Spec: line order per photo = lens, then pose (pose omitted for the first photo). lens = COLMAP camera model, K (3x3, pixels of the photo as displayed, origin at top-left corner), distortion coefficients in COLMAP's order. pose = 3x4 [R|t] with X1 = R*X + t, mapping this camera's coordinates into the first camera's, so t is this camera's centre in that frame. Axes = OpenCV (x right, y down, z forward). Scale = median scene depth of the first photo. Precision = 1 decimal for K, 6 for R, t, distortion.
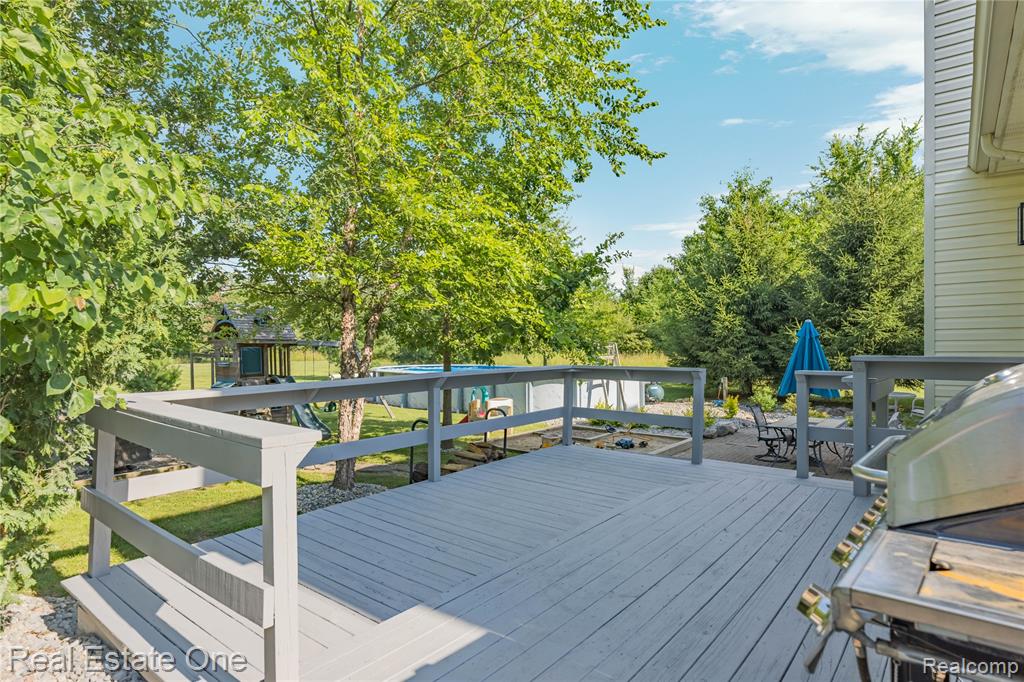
lens RADIAL K [[582.9, 0, 524.7], [0, 582.9, 354.0], [0, 0, 1]] dist [-0.000185, 0.000073]
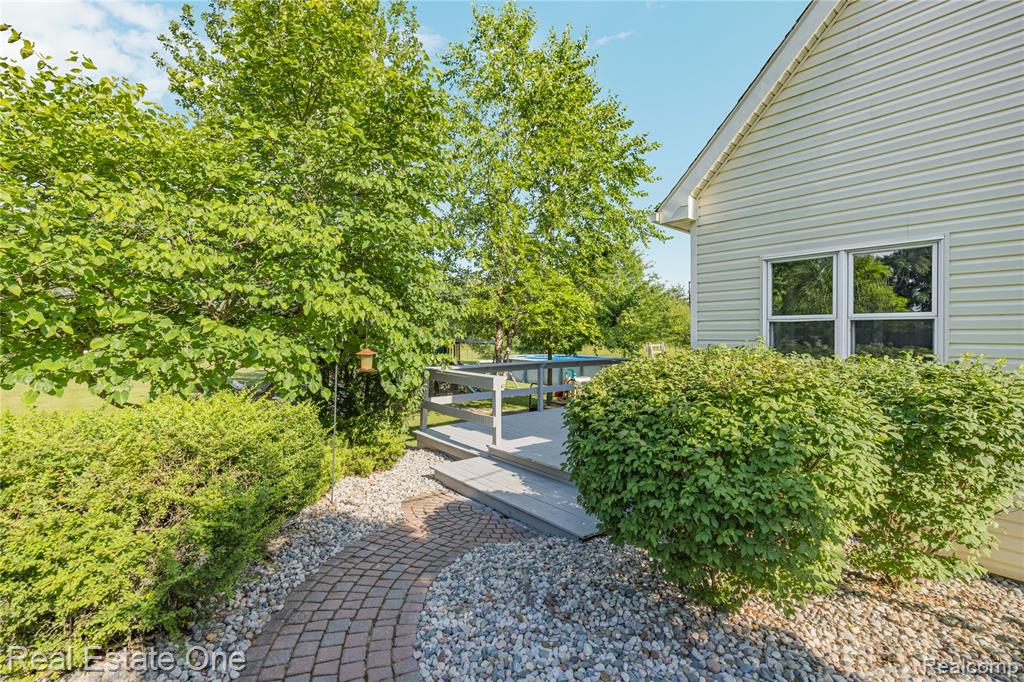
lens RADIAL K [[470.4, 0, 512.0], [0, 470.4, 341.0], [0, 0, 1]] dist [0.000585, 0.000011]
pose [[0.974389, 0.005705, -0.224796, 0.085963], [-0.007352, 0.999952, -0.006490, -0.018312], [0.224749, 0.007977, 0.974384, -0.467199]]
